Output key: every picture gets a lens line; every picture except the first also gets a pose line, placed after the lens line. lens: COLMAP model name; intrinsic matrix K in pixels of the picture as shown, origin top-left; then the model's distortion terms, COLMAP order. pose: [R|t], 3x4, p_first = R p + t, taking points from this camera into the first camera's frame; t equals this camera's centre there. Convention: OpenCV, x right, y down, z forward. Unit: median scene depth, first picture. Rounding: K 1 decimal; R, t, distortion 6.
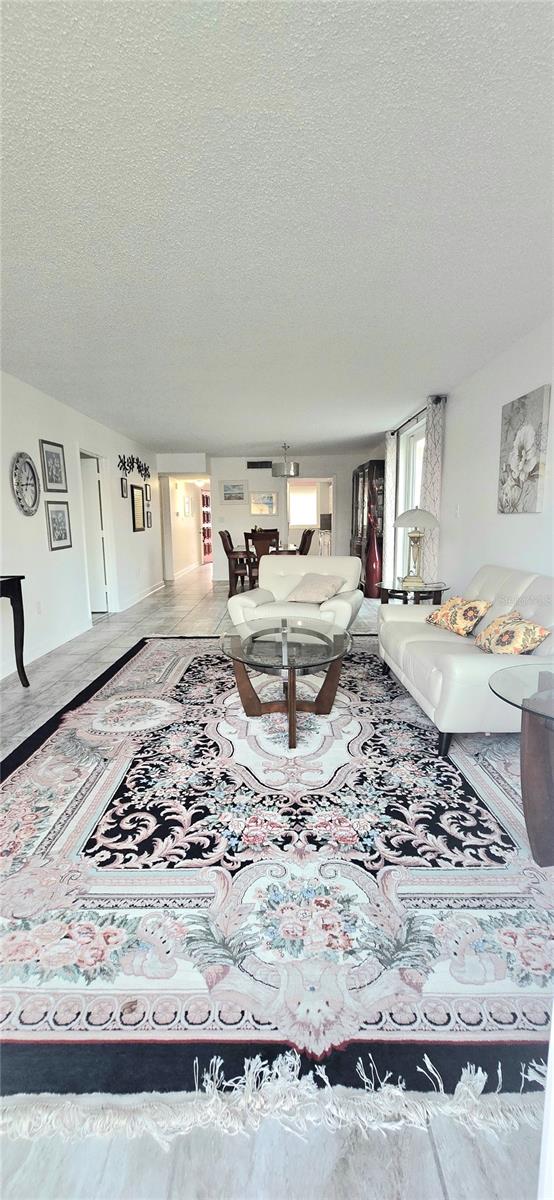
lens RADIAL K [[481.8, 0, 277.0], [0, 481.8, 600.0], [0, 0, 1]] dist [-0.017091, -0.000204]
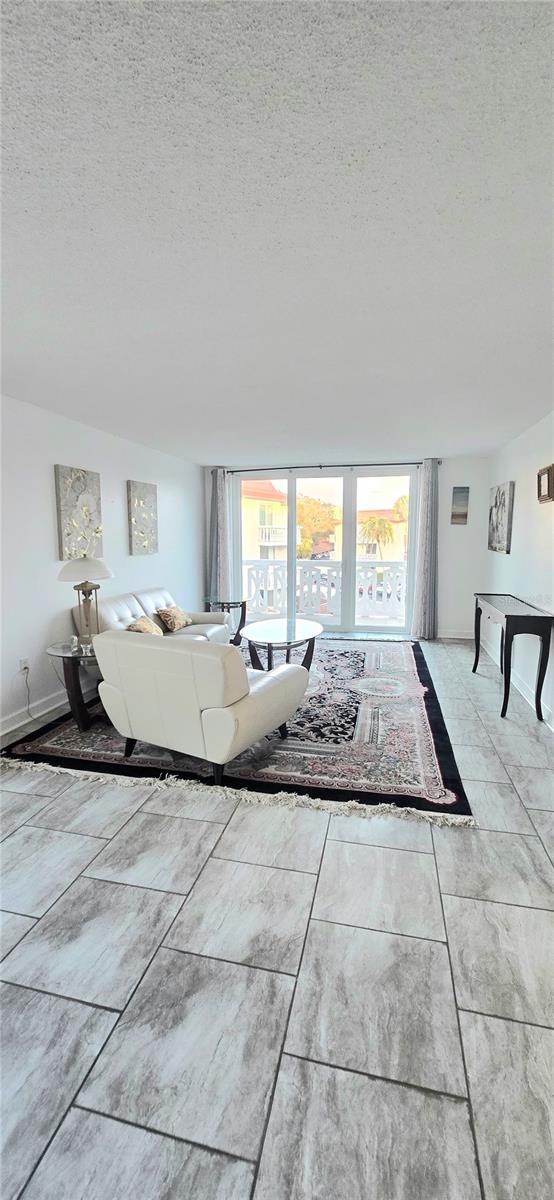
lens RADIAL K [[481.8, 0, 277.0], [0, 481.8, 600.0], [0, 0, 1]] dist [-0.017091, -0.000204]
pose [[-0.975225, -0.012907, 0.220840, -0.284949], [0.053246, 0.955252, 0.290962, -0.433649], [-0.214714, 0.295512, -0.930898, 2.176276]]
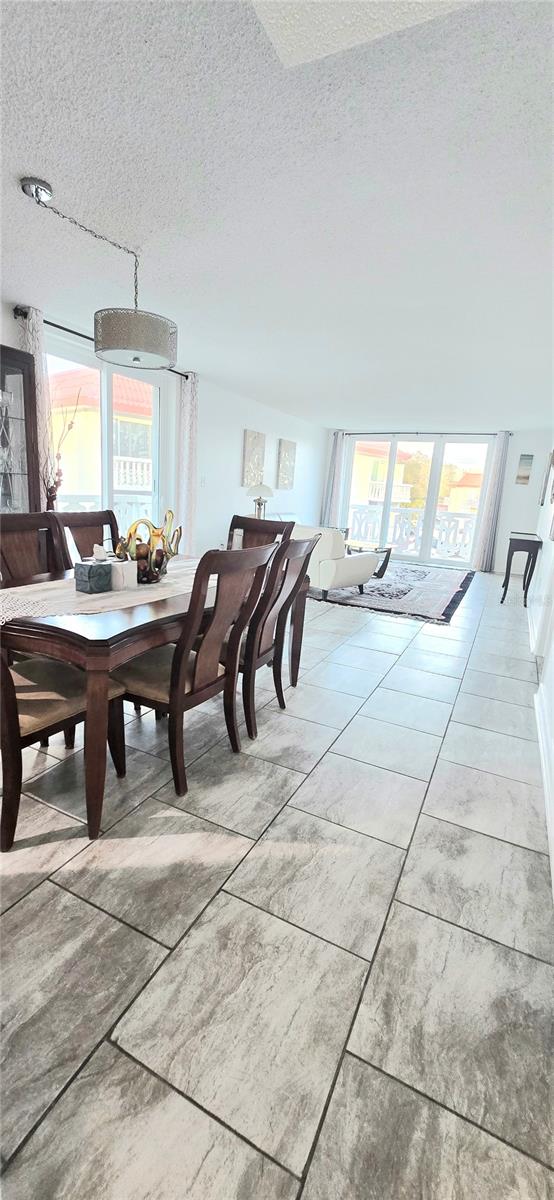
lens RADIAL K [[481.8, 0, 277.0], [0, 481.8, 600.0], [0, 0, 1]] dist [-0.017091, -0.000204]
pose [[-0.900323, -0.140495, 0.411922, -0.539798], [0.023560, 0.929343, 0.368465, -0.510709], [-0.434585, 0.341442, -0.833399, 2.960456]]
